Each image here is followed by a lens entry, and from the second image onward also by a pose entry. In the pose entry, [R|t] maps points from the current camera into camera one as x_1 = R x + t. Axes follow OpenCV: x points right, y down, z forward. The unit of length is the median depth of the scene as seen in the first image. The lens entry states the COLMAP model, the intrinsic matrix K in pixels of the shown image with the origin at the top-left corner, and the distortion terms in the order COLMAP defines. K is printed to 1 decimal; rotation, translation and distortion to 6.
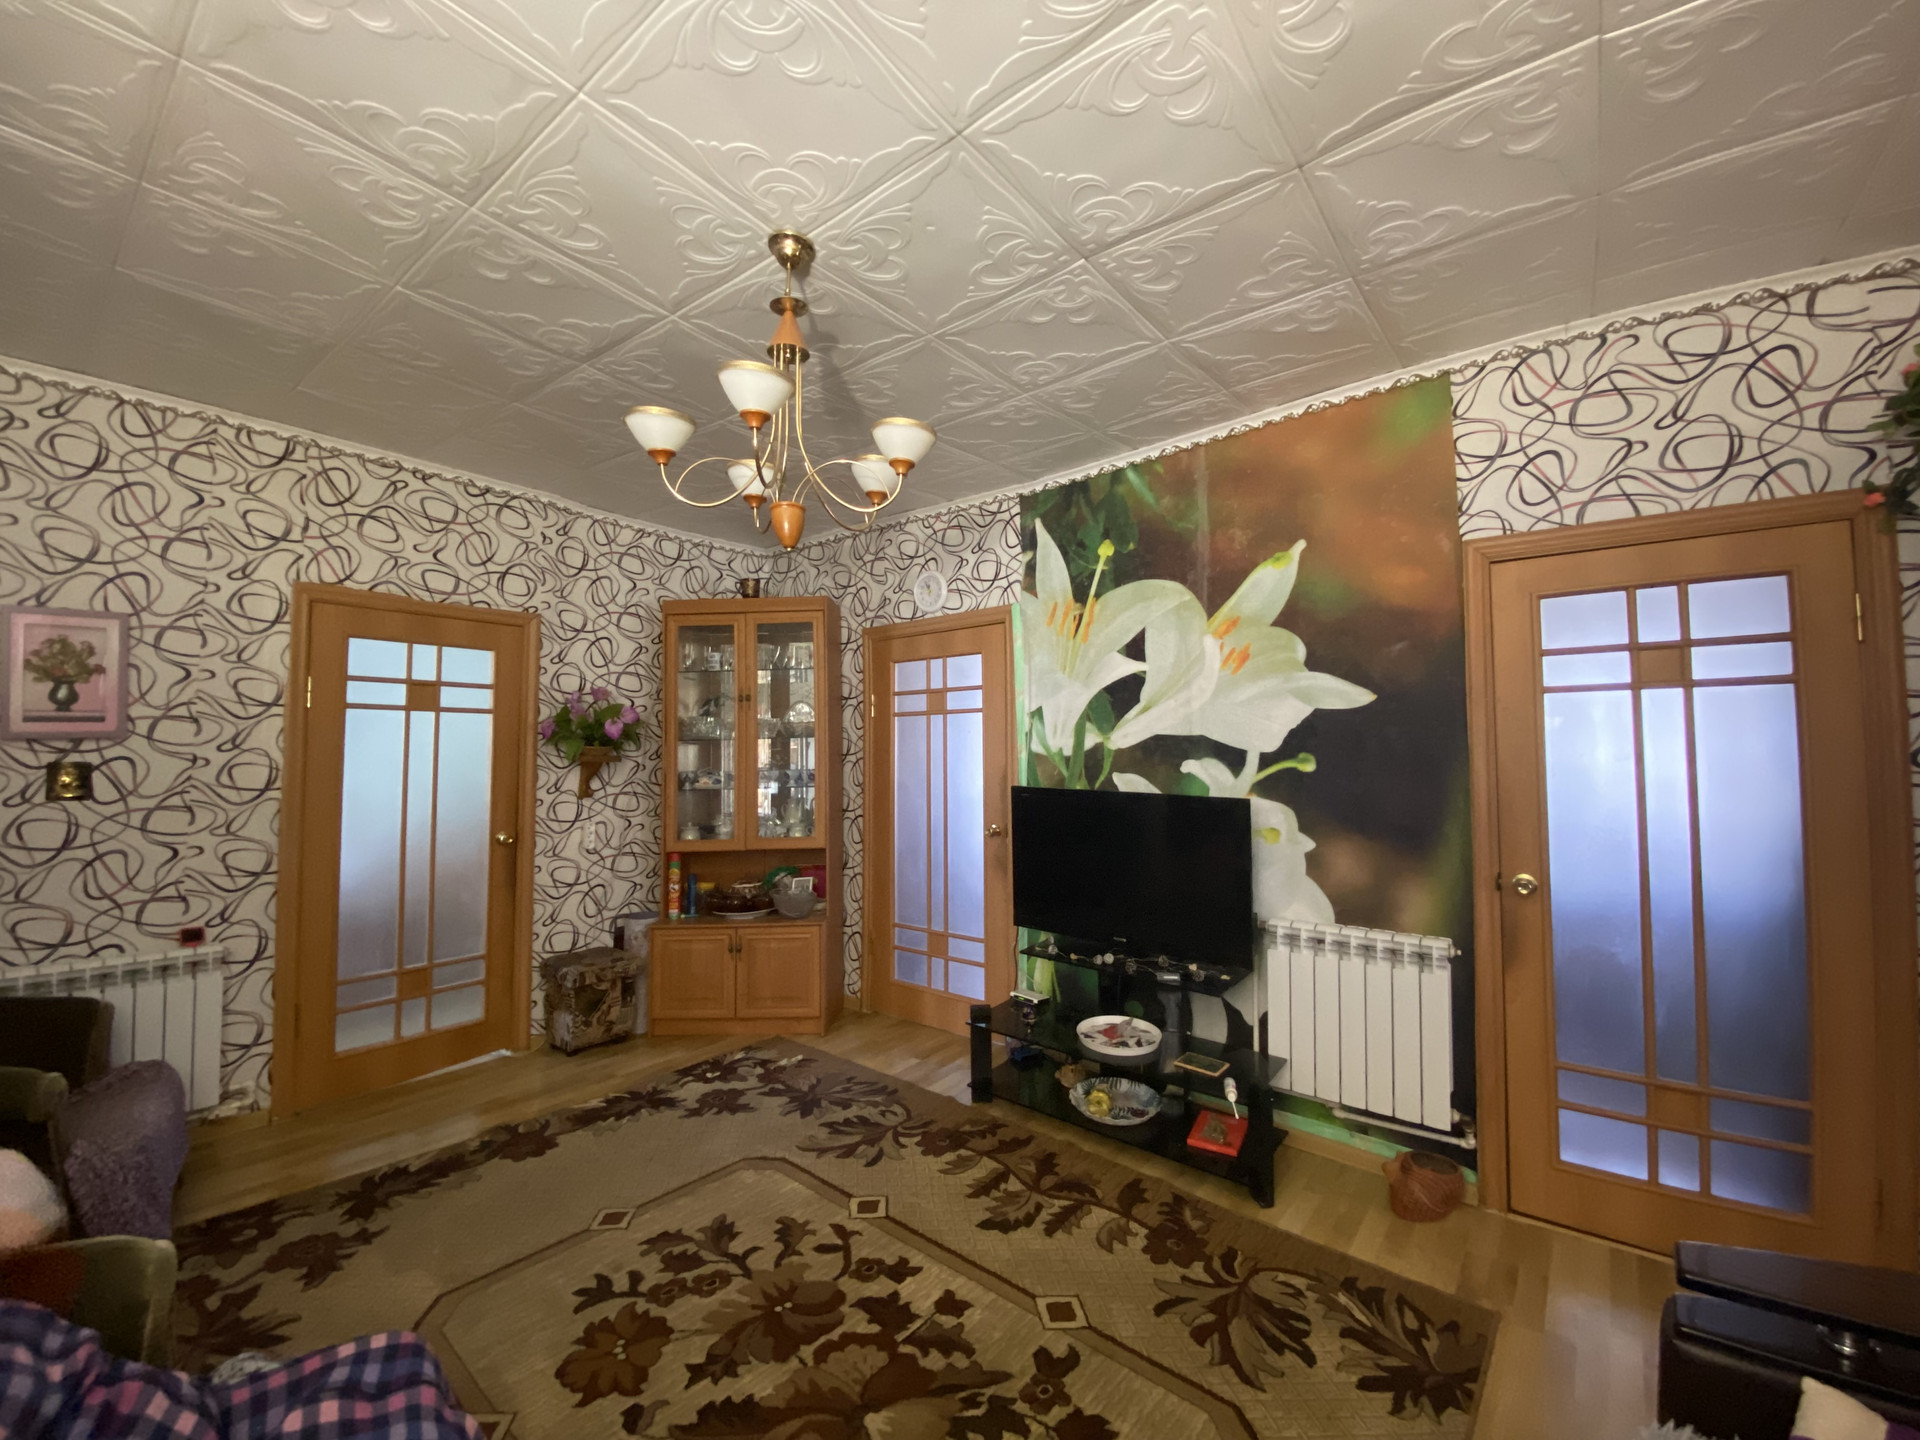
lens RADIAL K [[767.1, 0, 957.1], [0, 767.1, 715.2], [0, 0, 1]] dist [0.007532, -0.008348]
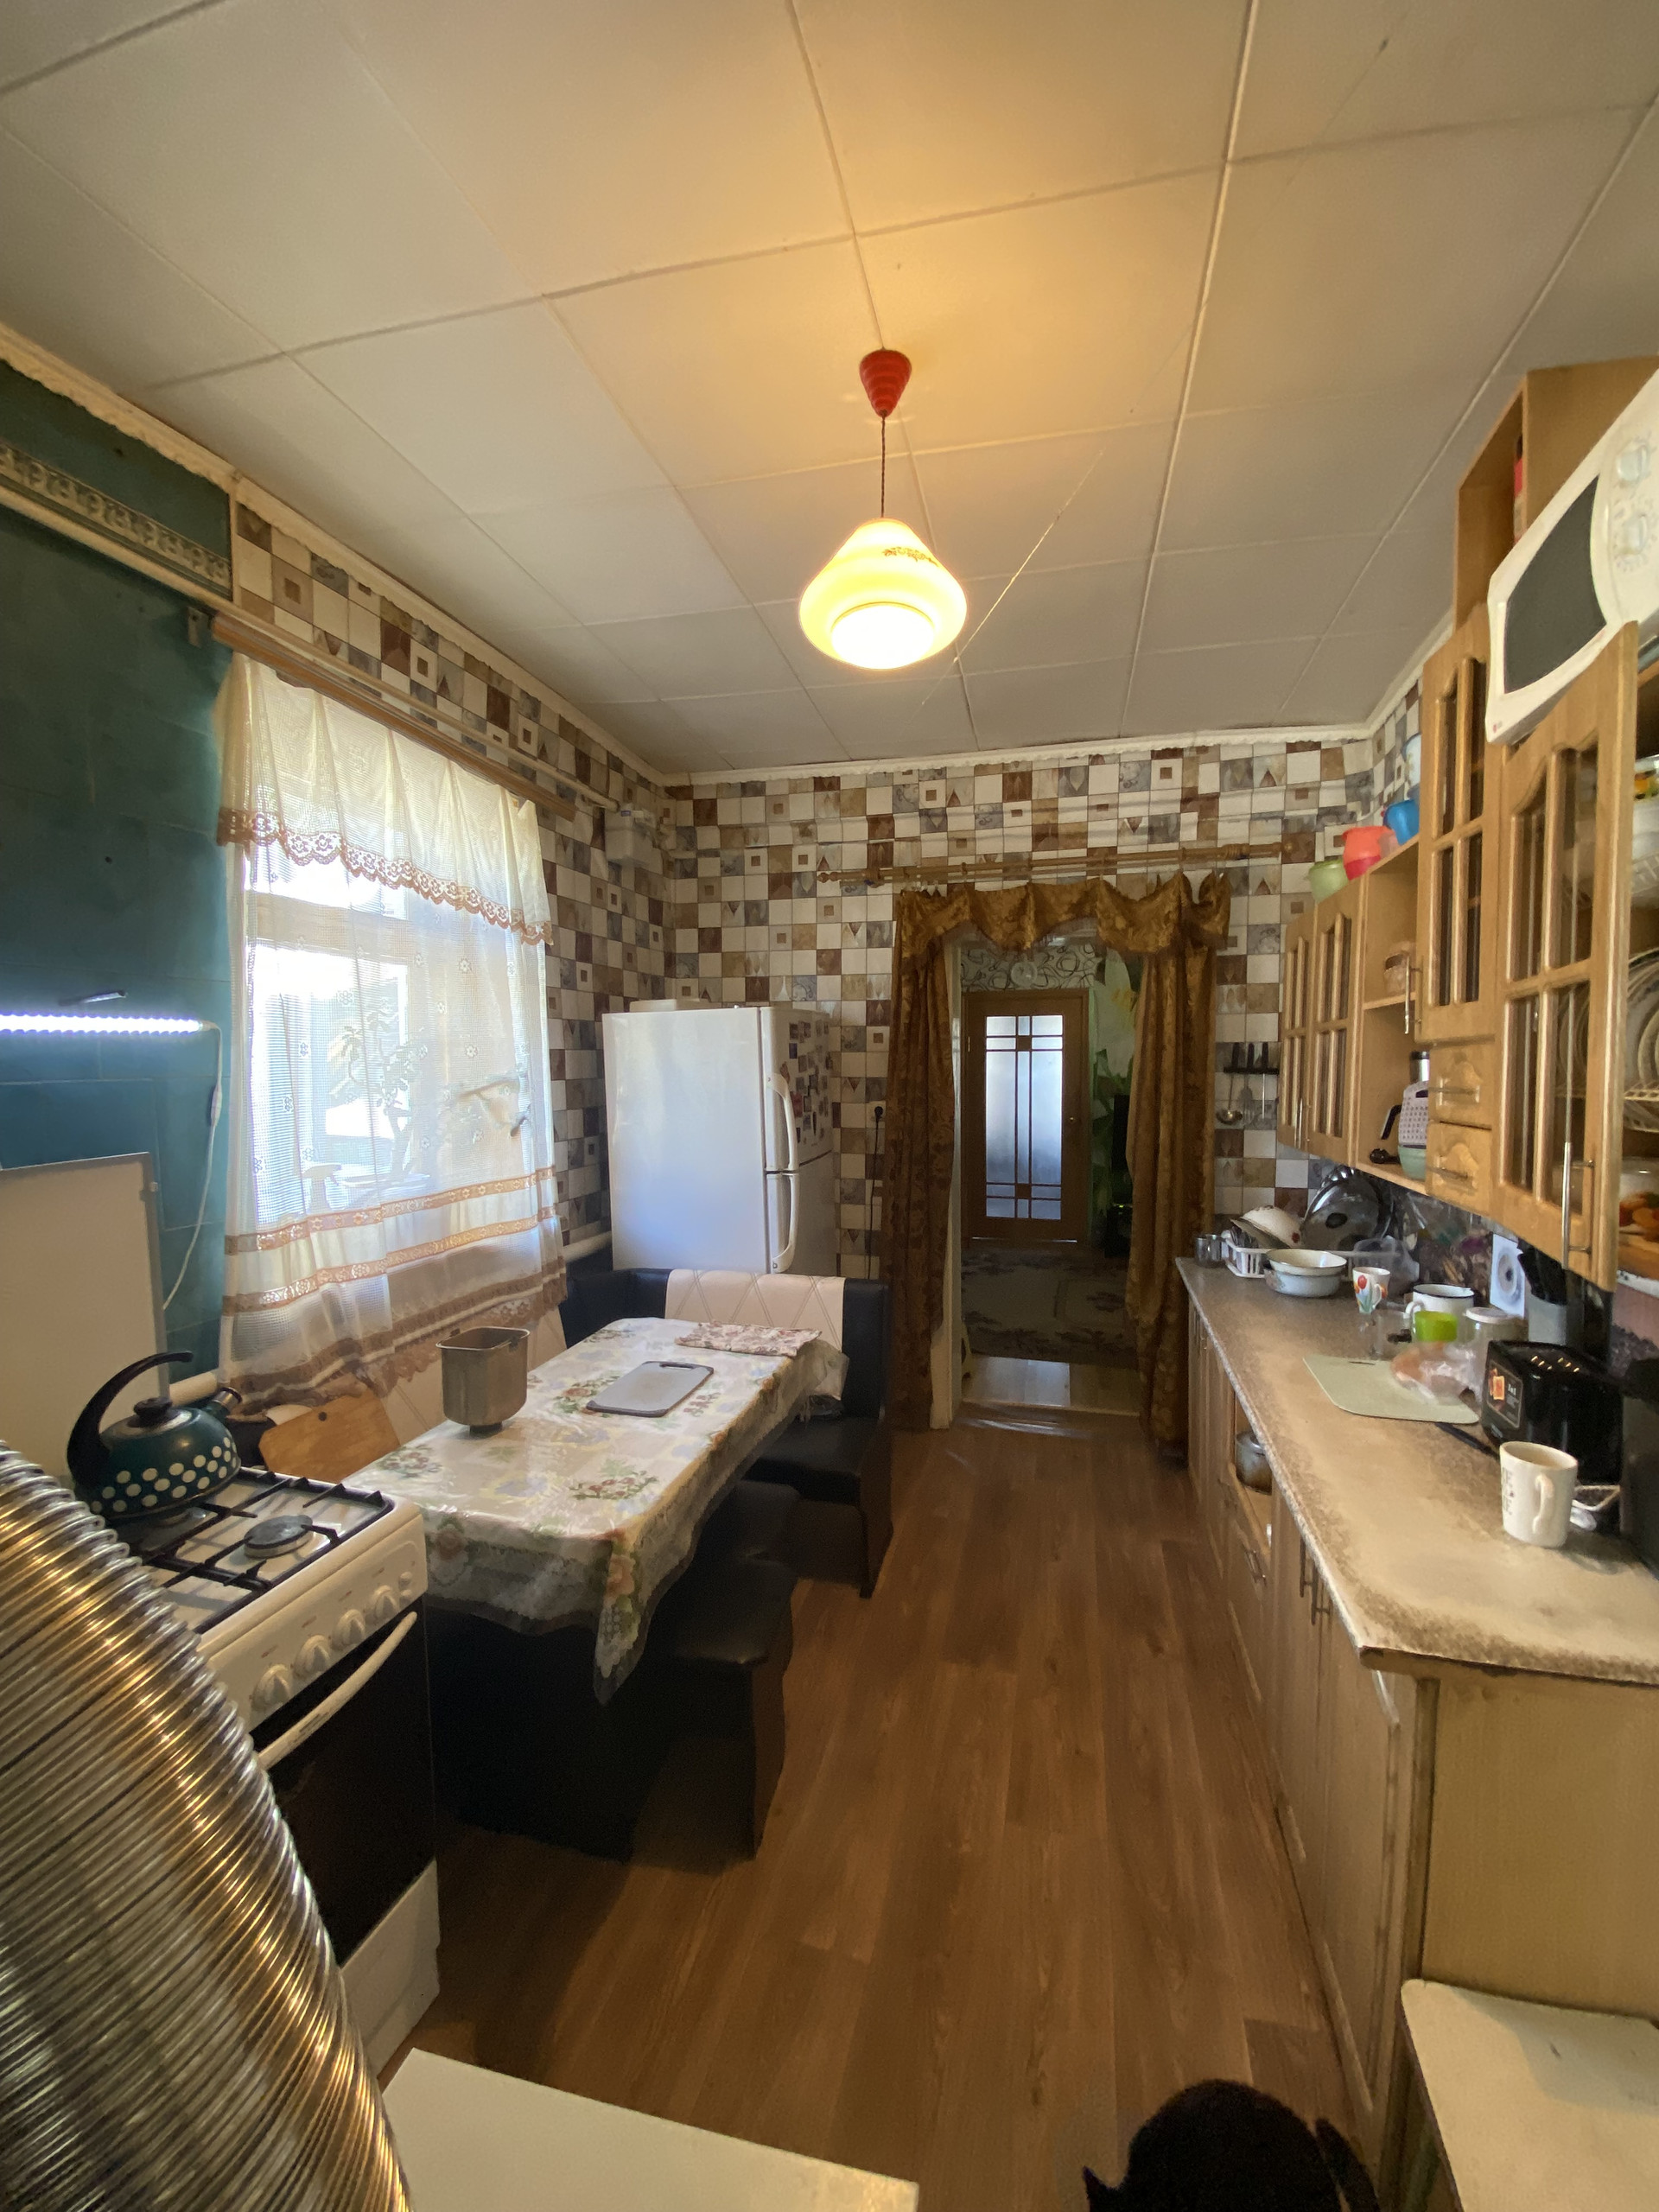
lens RADIAL K [[883.8, 0, 820.6], [0, 883.8, 1125.5], [0, 0, 1]] dist [0.007532, -0.008348]
pose [[0.907695, -0.018674, 0.419214, -1.552798], [-0.022529, 0.995400, 0.093121, -0.011645], [-0.419025, -0.093970, 0.903099, -0.659097]]
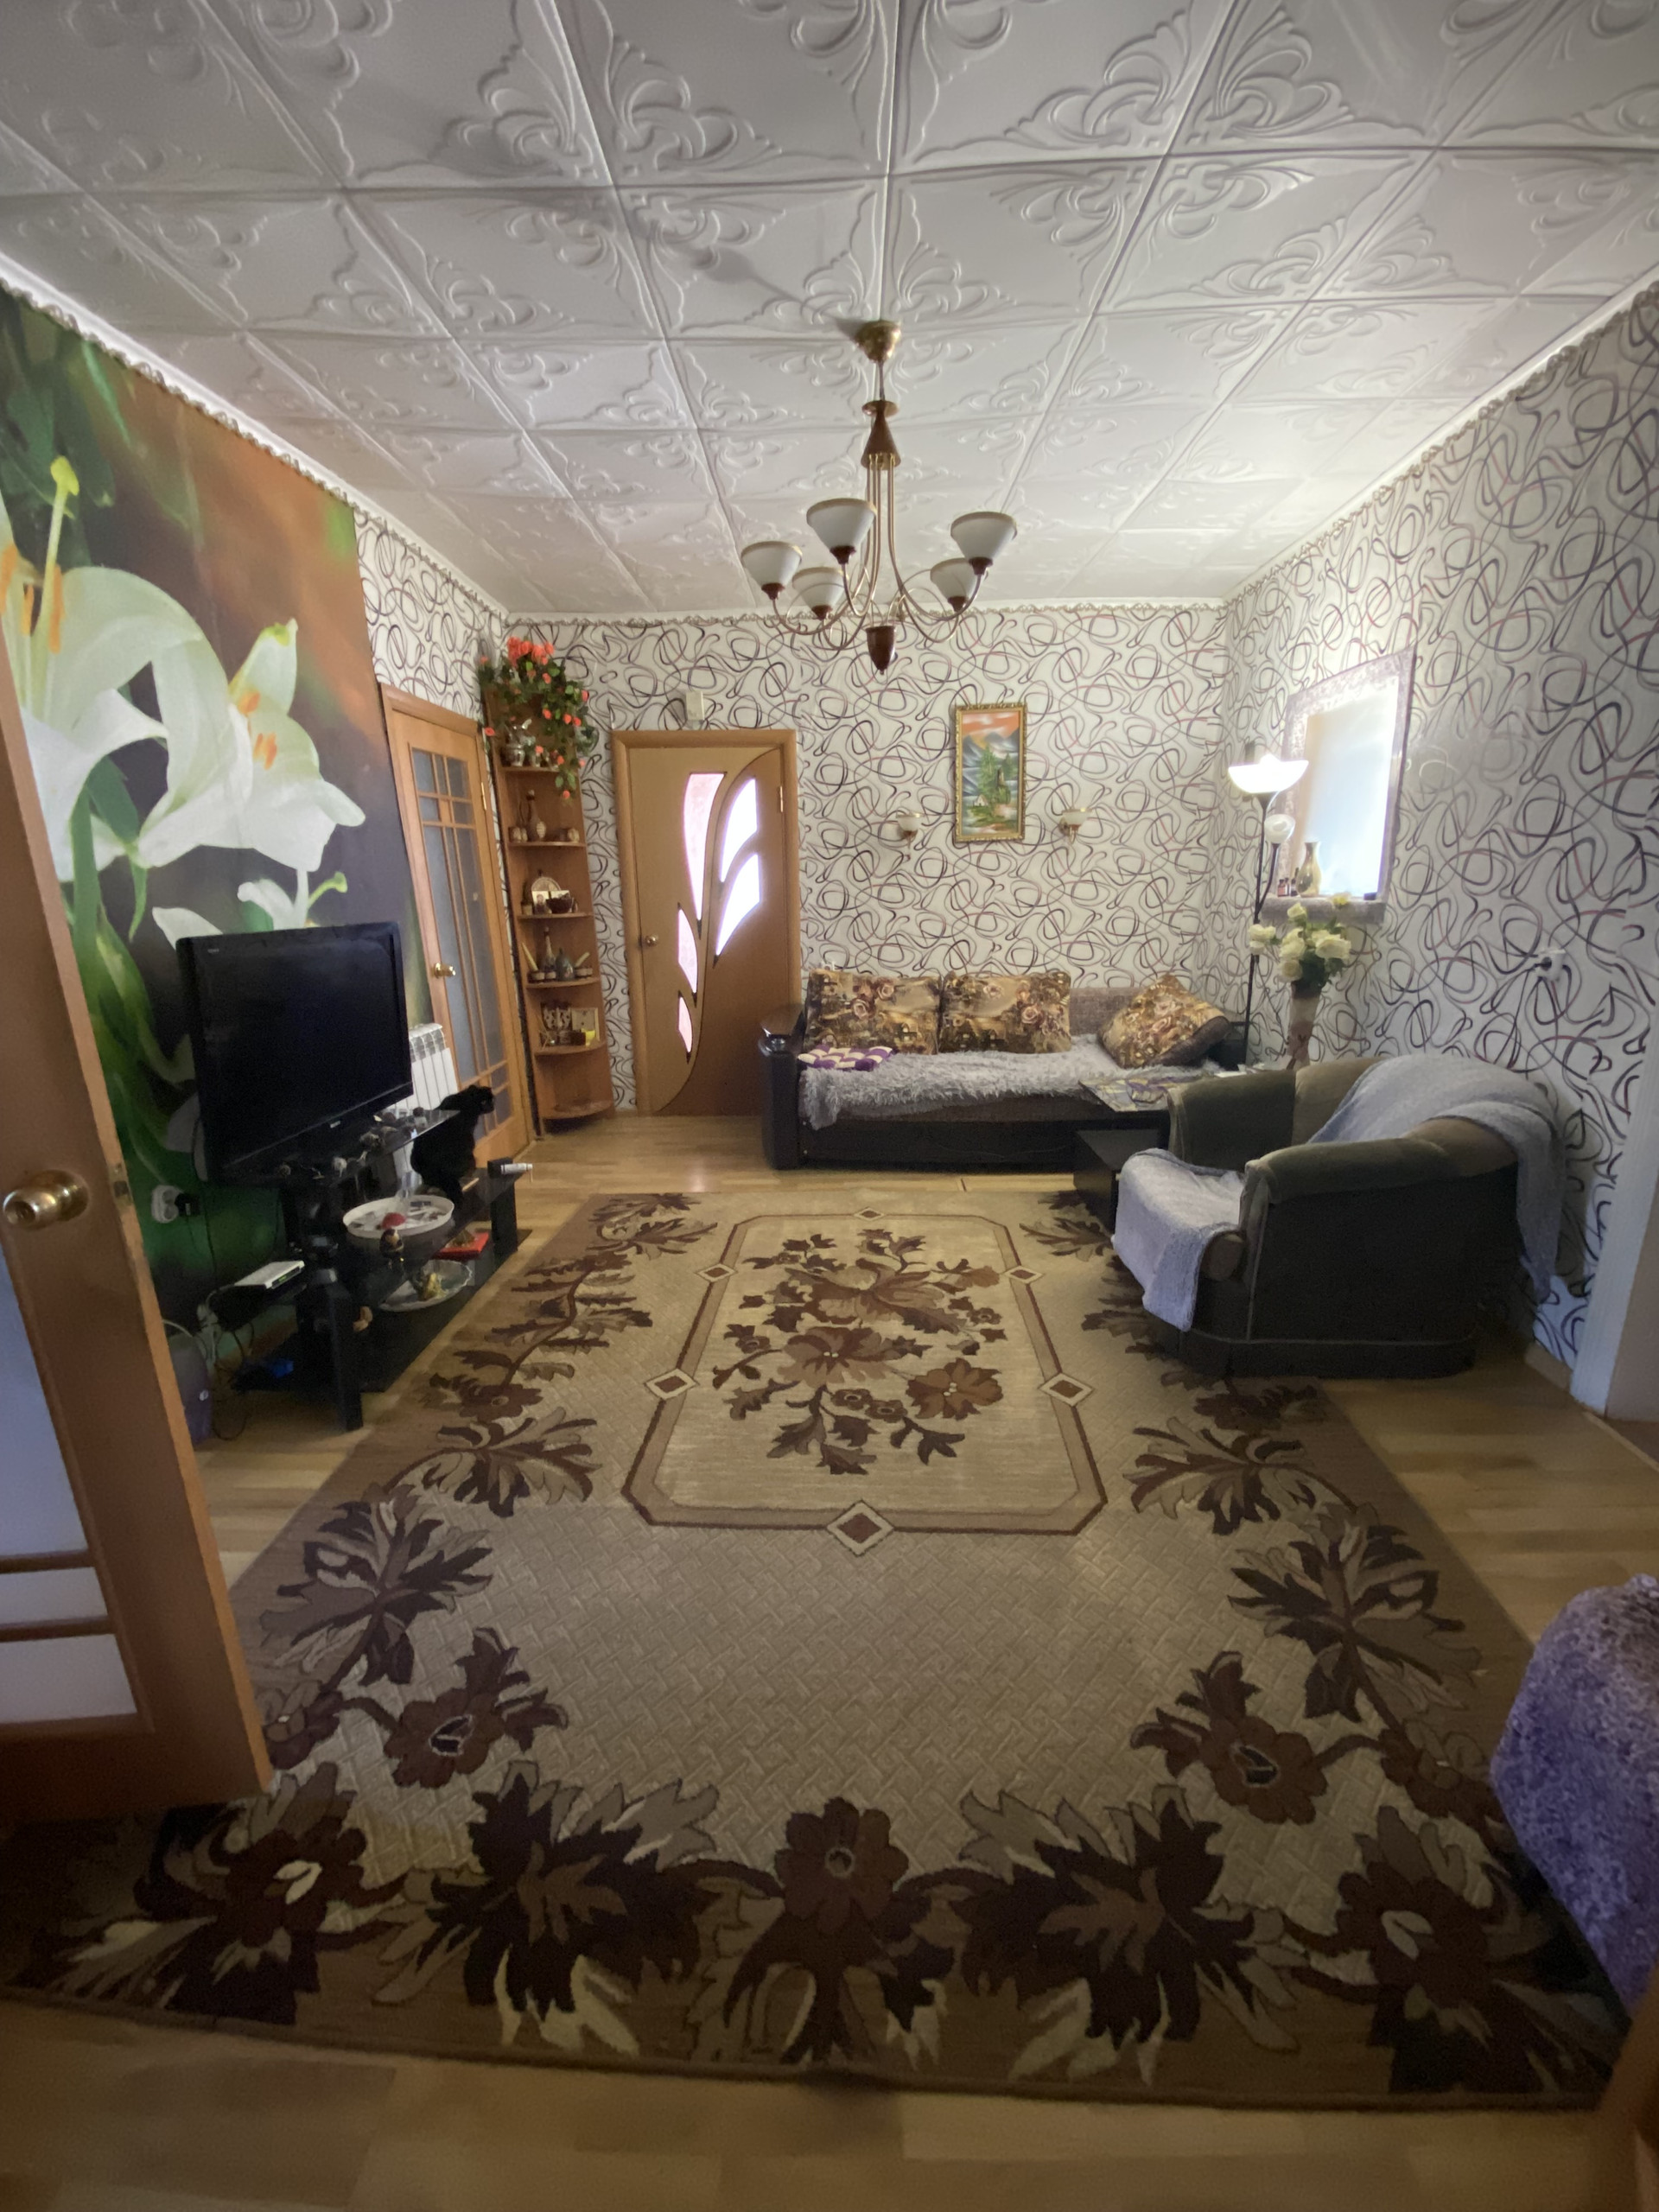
lens RADIAL K [[883.8, 0, 825.2], [0, 883.8, 1104.8], [0, 0, 1]] dist [0.007532, -0.008348]
pose [[-0.601371, -0.196677, 0.774384, -0.737806], [-0.028628, 0.973910, 0.225120, 0.058664], [-0.798457, 0.113211, -0.591312, 1.091623]]
